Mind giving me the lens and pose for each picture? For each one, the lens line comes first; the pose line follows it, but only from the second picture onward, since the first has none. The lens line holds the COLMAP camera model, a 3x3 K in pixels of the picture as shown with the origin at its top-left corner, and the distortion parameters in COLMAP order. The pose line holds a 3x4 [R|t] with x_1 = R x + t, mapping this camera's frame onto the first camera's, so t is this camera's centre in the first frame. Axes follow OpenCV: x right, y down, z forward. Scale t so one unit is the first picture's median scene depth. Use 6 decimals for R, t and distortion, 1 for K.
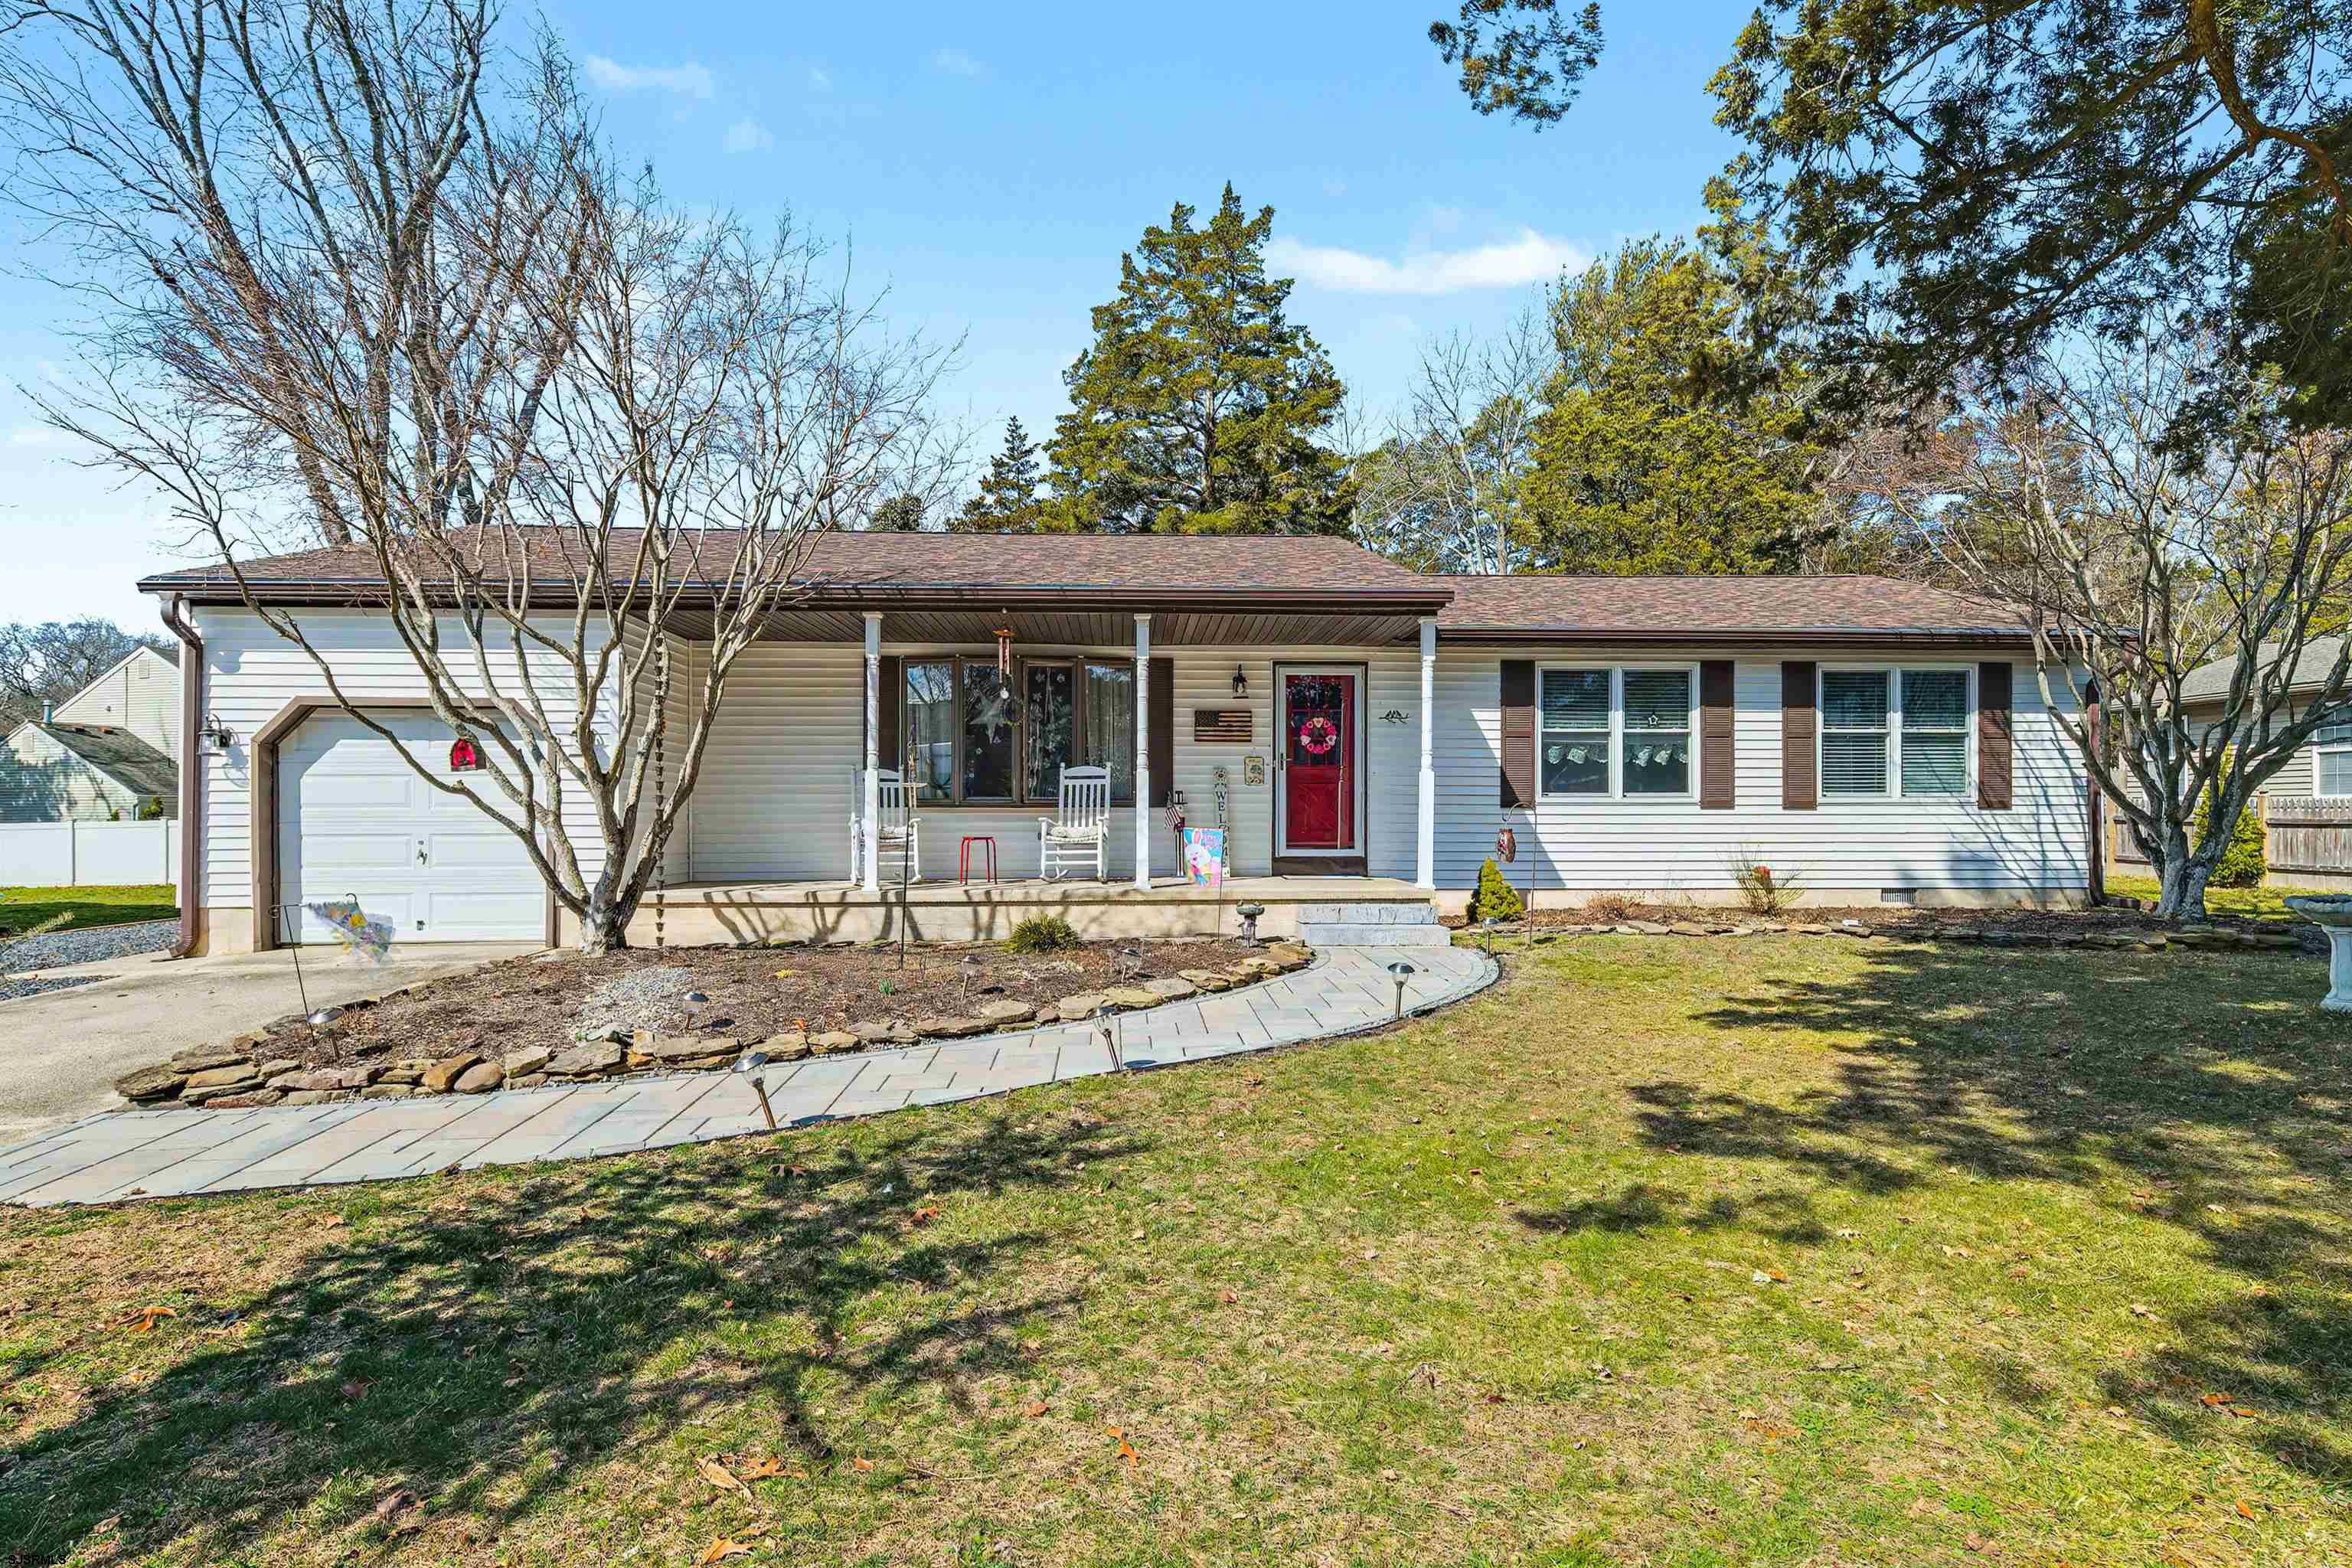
lens RADIAL K [[1179.4, 0, 1173.3], [0, 1179.4, 792.6], [0, 0, 1]] dist [0.002417, 0.001543]
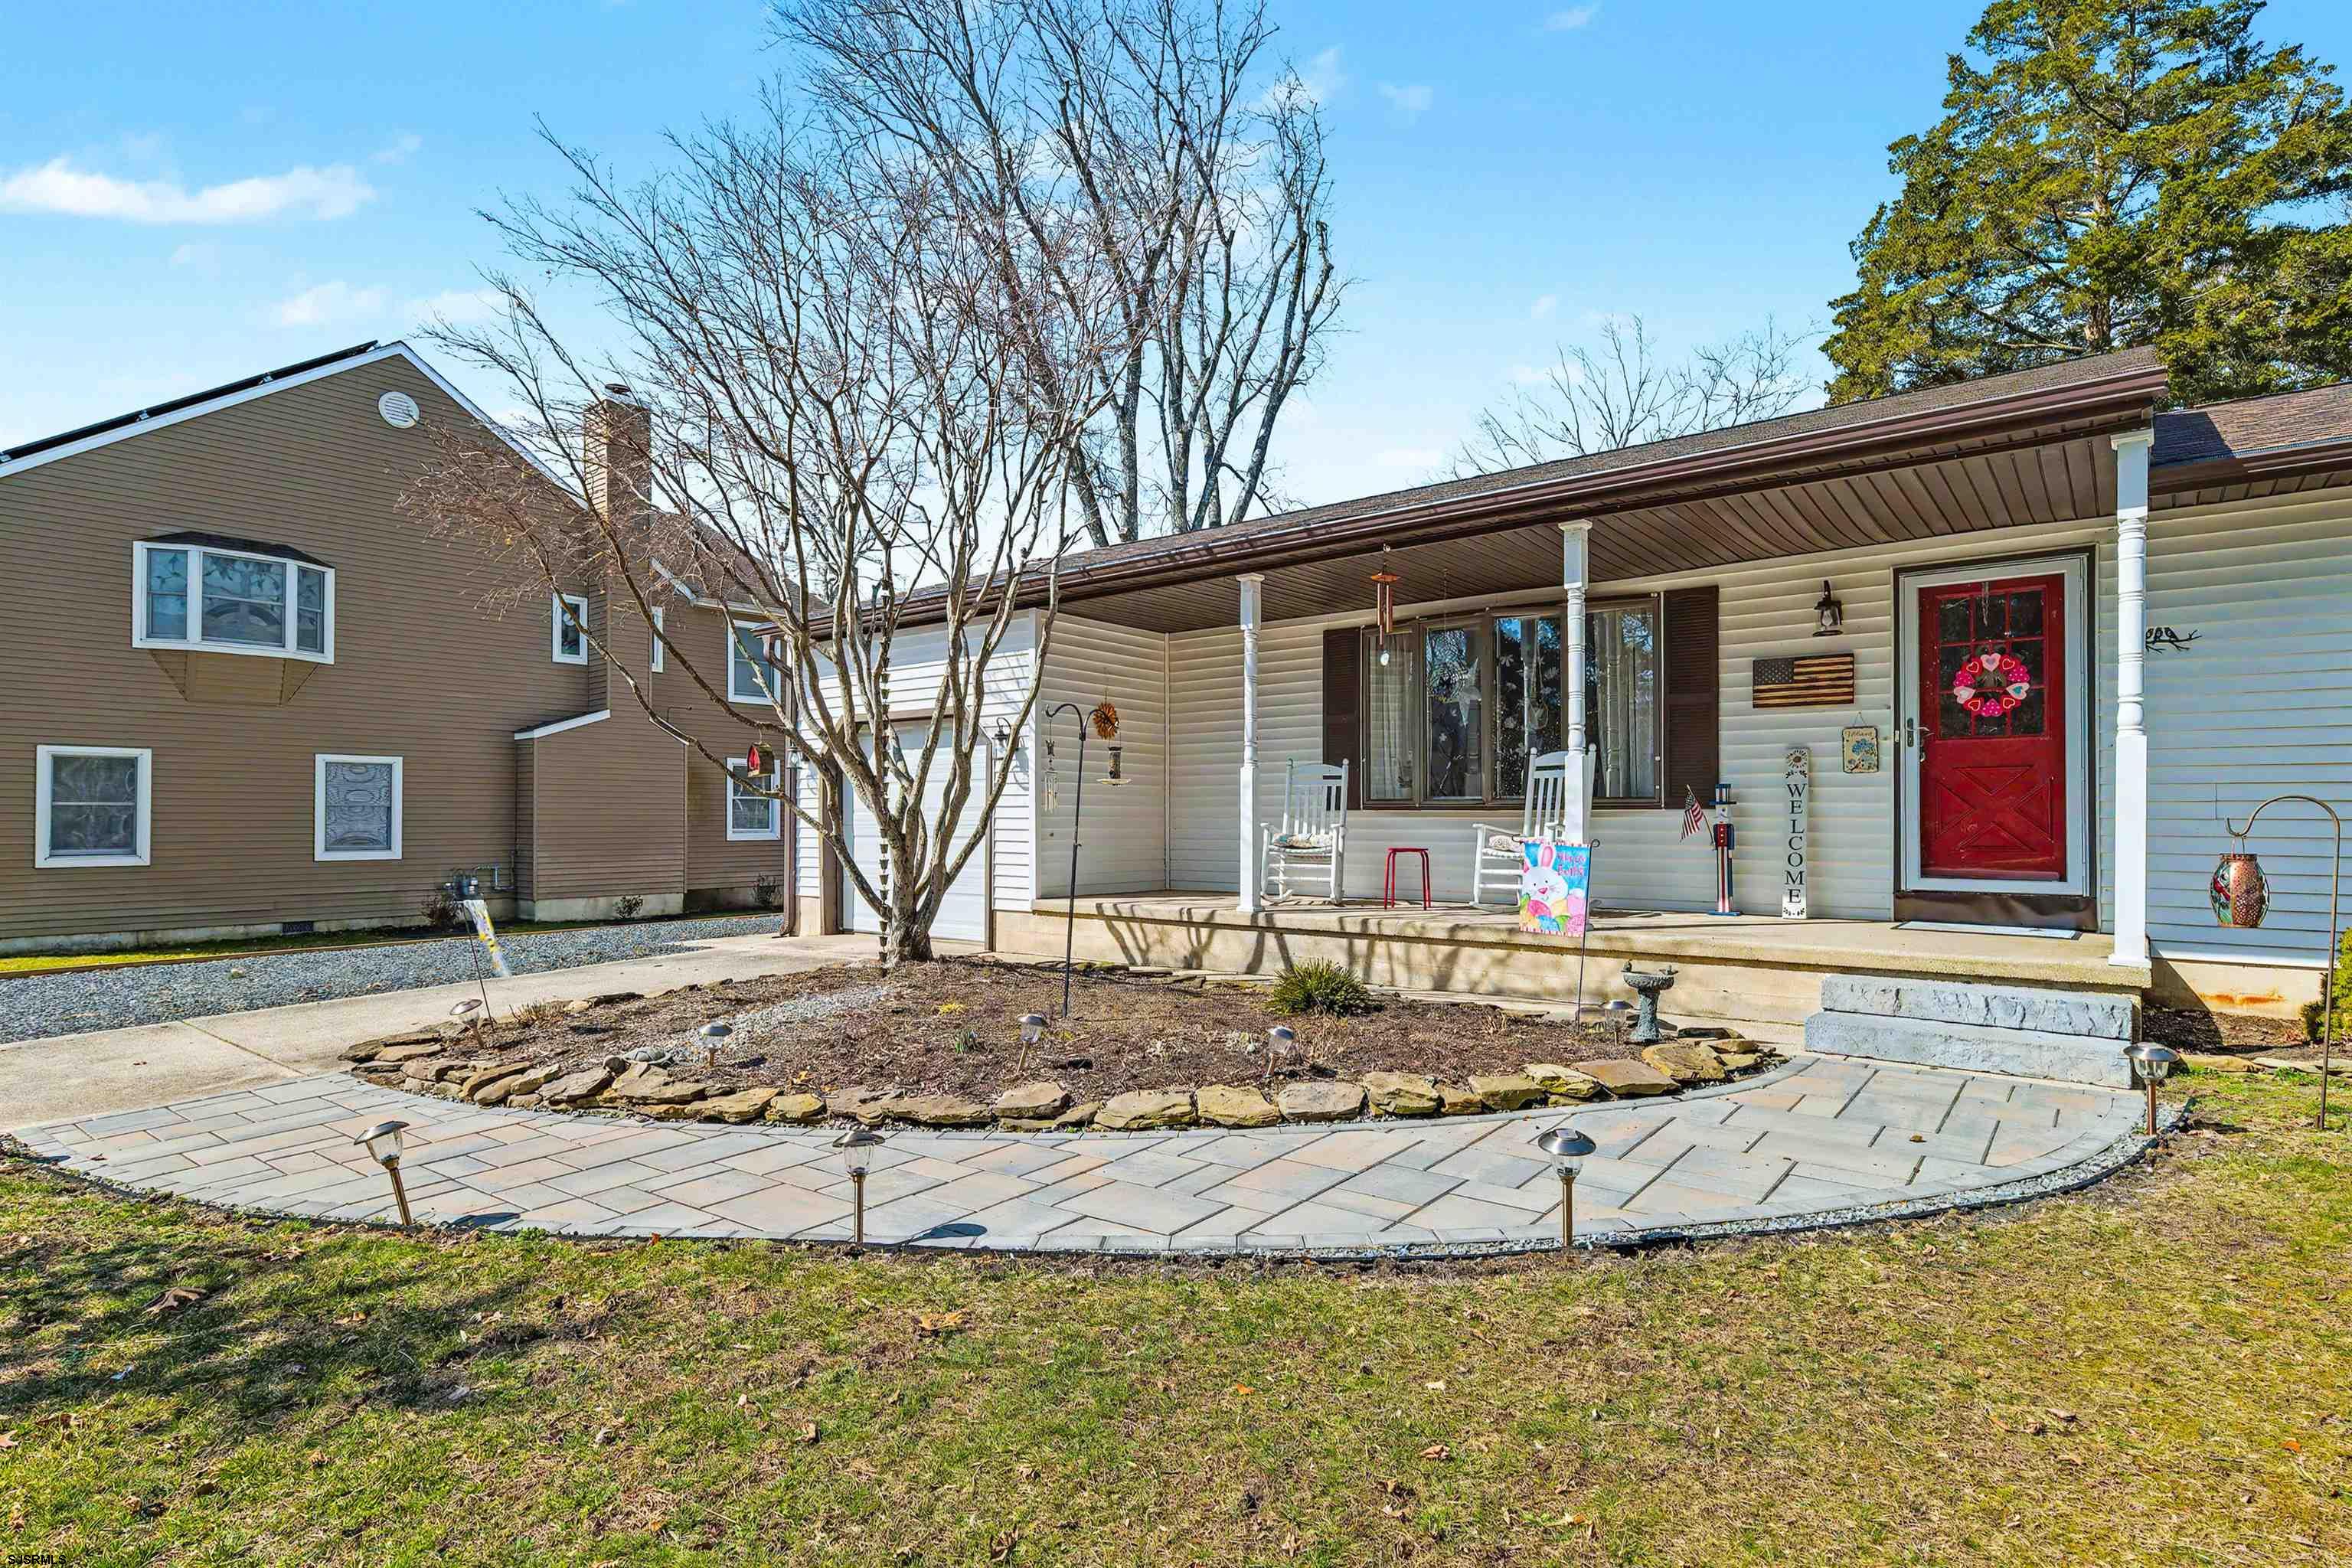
lens RADIAL K [[1179.4, 0, 1175.7], [0, 1179.4, 796.5], [0, 0, 1]] dist [0.002417, 0.001543]
pose [[0.736401, -0.010933, -0.676457, 0.238879], [0.010842, 0.999932, -0.004358, 0.005393], [0.676458, -0.004125, 0.736469, 0.321032]]
